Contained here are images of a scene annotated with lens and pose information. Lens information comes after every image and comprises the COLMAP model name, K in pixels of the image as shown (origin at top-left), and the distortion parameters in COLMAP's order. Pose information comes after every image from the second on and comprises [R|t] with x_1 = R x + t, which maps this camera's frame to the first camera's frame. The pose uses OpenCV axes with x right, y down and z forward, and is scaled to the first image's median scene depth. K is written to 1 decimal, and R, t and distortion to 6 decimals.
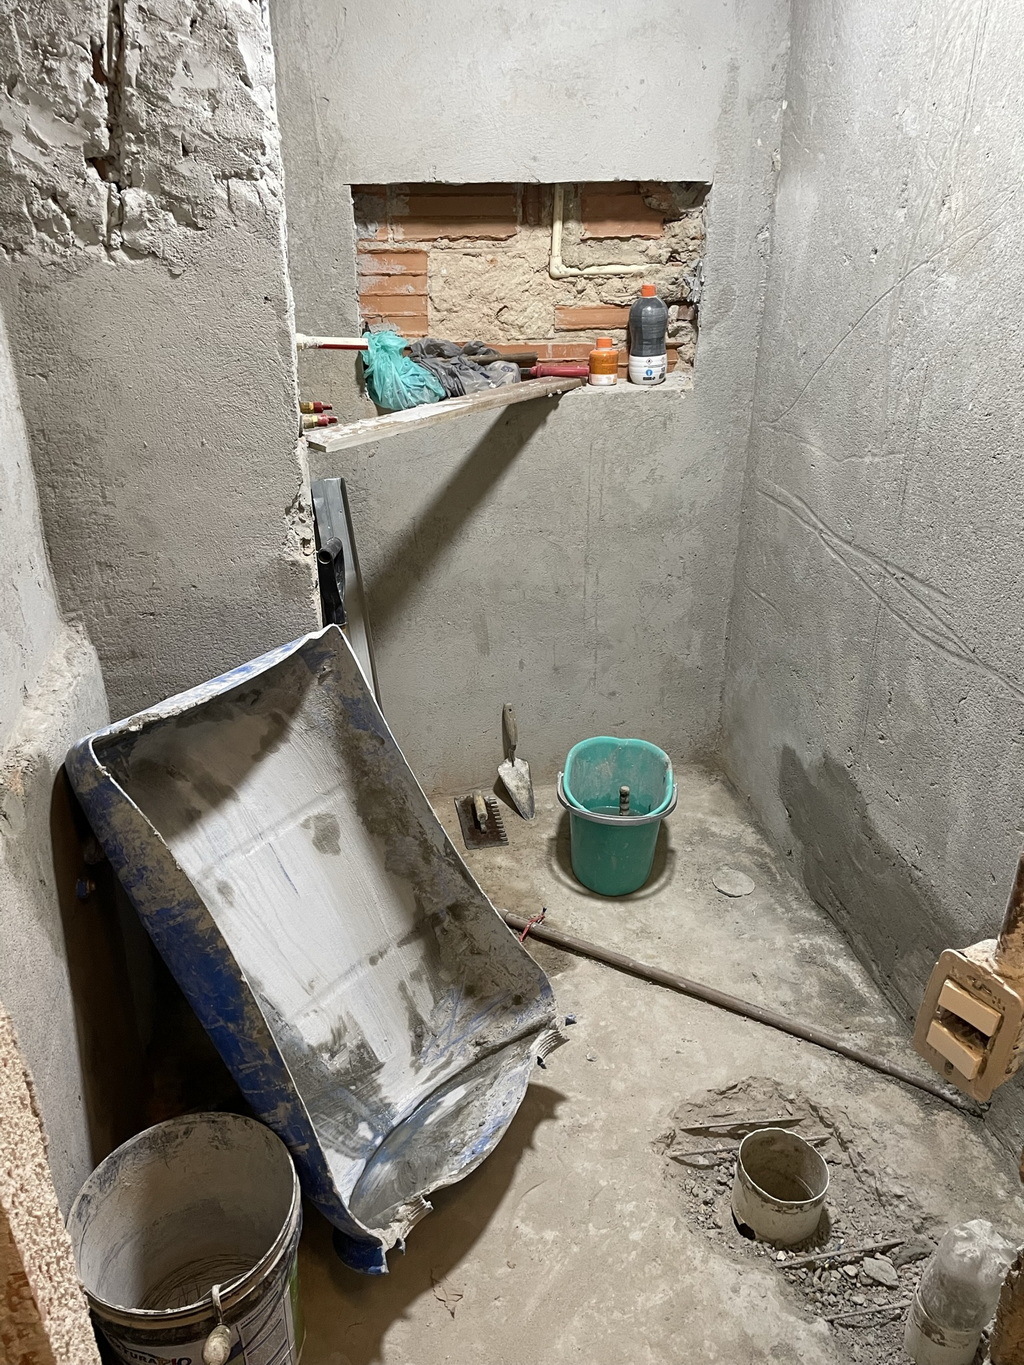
lens RADIAL K [[1105.0, 0, 508.3], [0, 1105.0, 676.2], [0, 0, 1]] dist [0.129839, -0.131948]
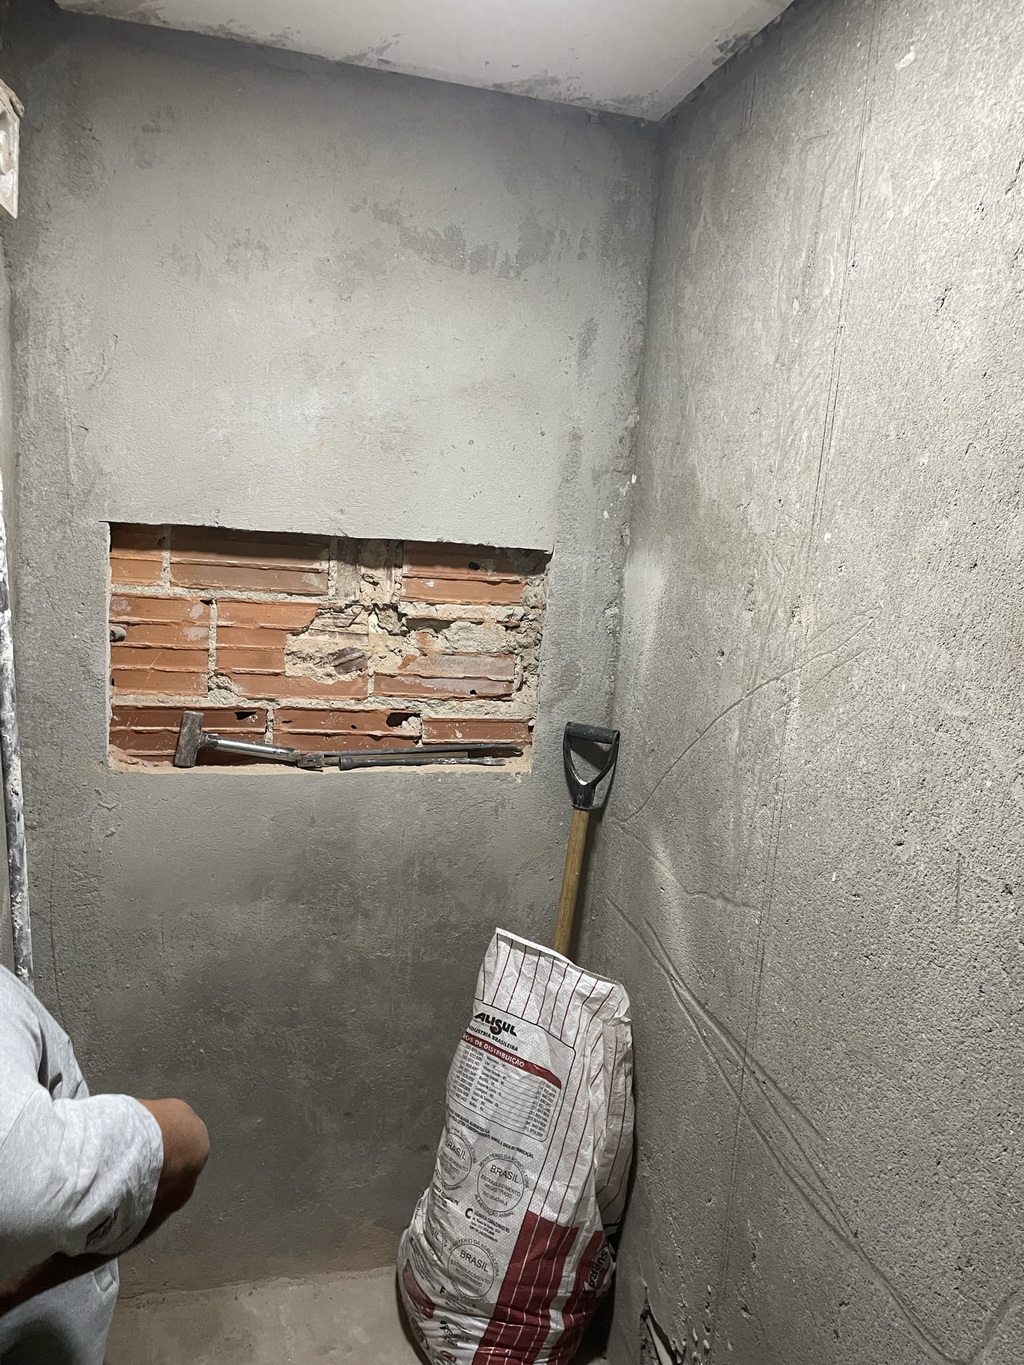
lens RADIAL K [[1105.0, 0, 508.3], [0, 1105.0, 676.2], [0, 0, 1]] dist [0.129839, -0.131948]
pose [[0.996349, 0.069996, 0.048875, 0.121476], [-0.055153, 0.964751, -0.257322, -0.132670], [-0.065163, 0.253687, 0.965089, 0.218293]]
